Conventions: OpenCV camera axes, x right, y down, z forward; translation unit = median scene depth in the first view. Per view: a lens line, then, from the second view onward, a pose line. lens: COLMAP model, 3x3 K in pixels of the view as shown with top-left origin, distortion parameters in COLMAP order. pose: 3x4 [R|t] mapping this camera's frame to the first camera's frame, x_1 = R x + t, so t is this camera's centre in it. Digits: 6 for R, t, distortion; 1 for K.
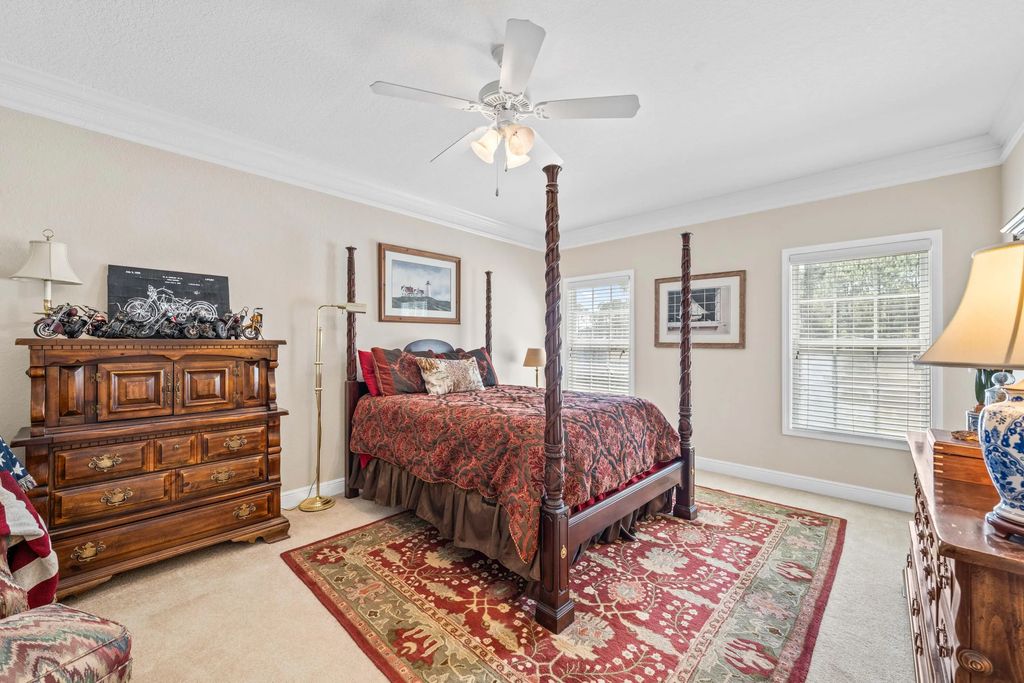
lens RADIAL K [[395.1, 0, 507.5], [0, 395.1, 350.9], [0, 0, 1]] dist [0.000802, 0.000158]
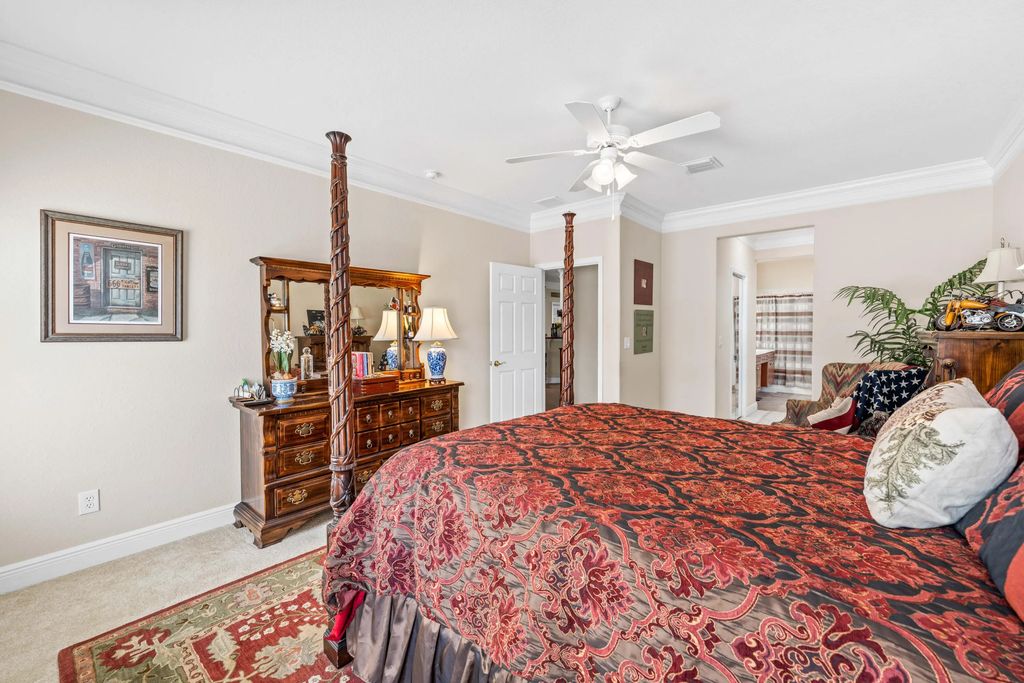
lens RADIAL K [[427.4, 0, 507.0], [0, 427.4, 335.1], [0, 0, 1]] dist [0.000167, -0.000317]
pose [[-0.999367, -0.001344, -0.035542, 0.221978], [-0.002579, 0.999394, 0.034712, -0.039718], [0.035474, 0.034781, -0.998765, 1.451617]]
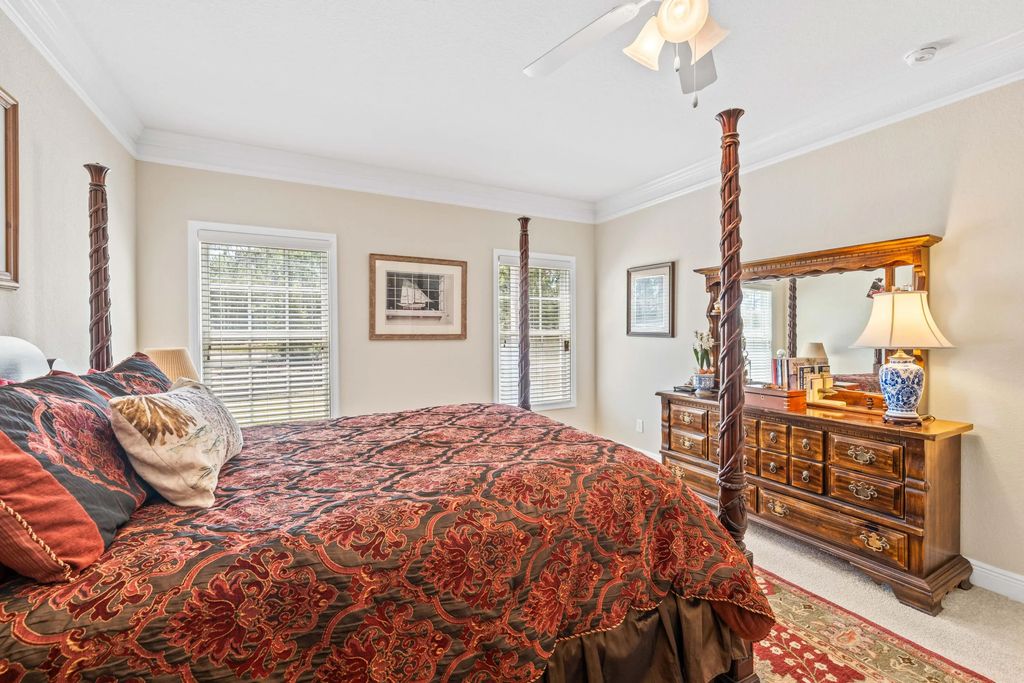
lens RADIAL K [[427.4, 0, 507.0], [0, 427.4, 335.1], [0, 0, 1]] dist [0.000167, -0.000317]
pose [[0.333581, -0.017363, 0.942561, -0.462520], [0.025490, 0.999631, 0.009394, -0.028982], [-0.942377, 0.020892, 0.333901, 0.641239]]
